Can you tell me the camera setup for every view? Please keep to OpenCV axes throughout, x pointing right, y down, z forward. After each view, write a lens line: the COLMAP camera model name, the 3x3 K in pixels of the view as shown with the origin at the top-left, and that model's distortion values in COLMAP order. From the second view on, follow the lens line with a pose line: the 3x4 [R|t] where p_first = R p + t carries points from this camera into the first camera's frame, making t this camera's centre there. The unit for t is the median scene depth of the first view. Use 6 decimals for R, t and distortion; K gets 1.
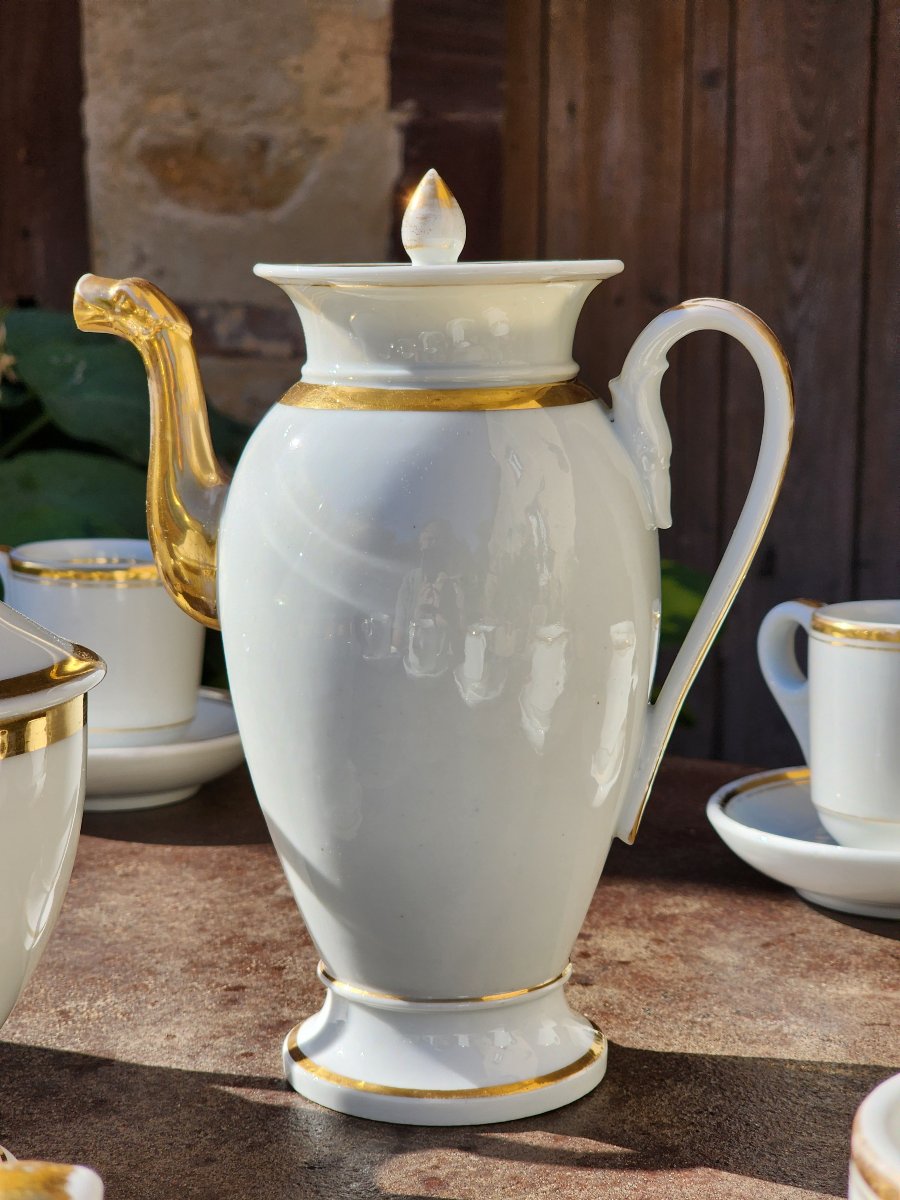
lens RADIAL K [[2451.6, 0, 451.8], [0, 2451.6, 595.5], [0, 0, 1]] dist [-0.004014, 0.000000]
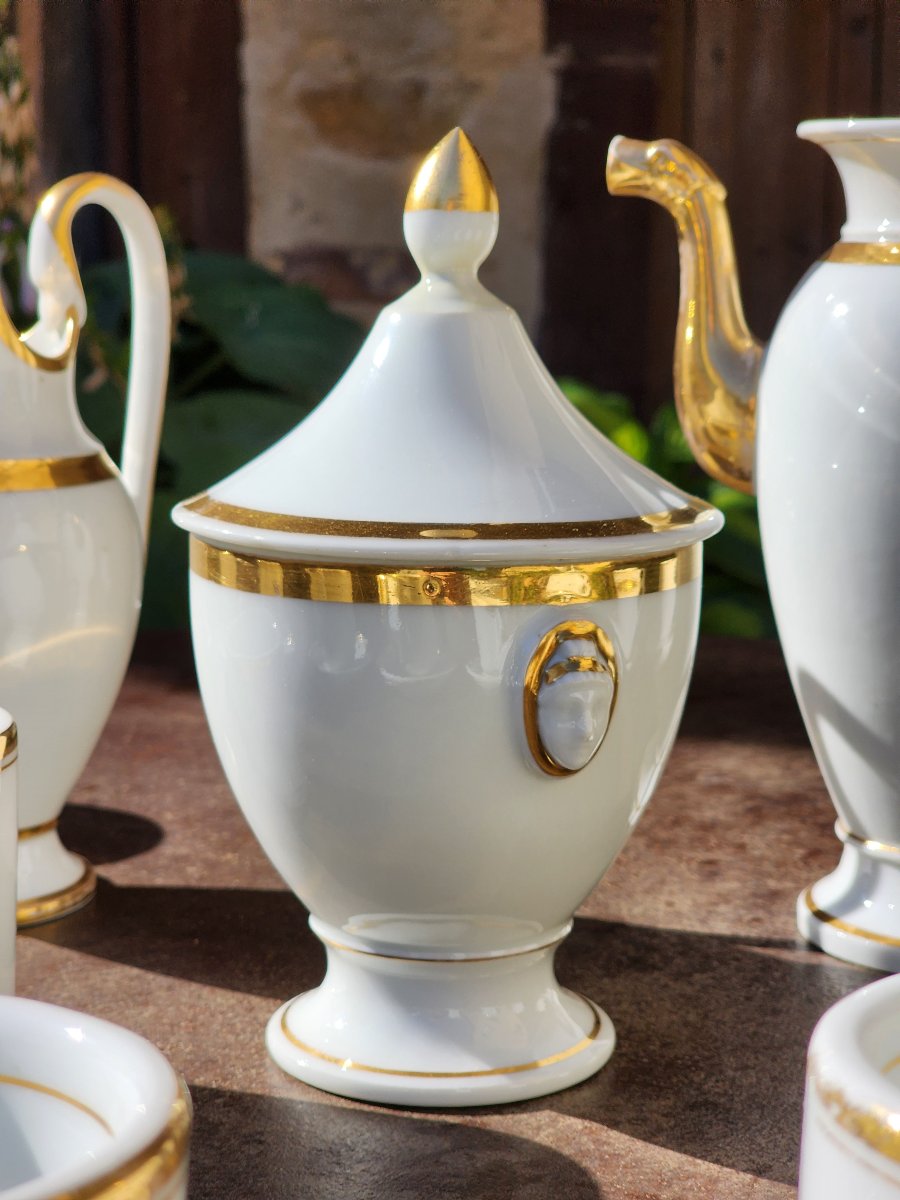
lens RADIAL K [[2451.6, 0, 453.4], [0, 2451.6, 607.6], [0, 0, 1]] dist [-0.004014, 0.000000]
pose [[0.999969, 0.000557, -0.007851, -0.202022], [-0.000441, 0.999891, 0.014754, 0.045079], [0.007858, -0.014750, 0.999860, -0.004247]]
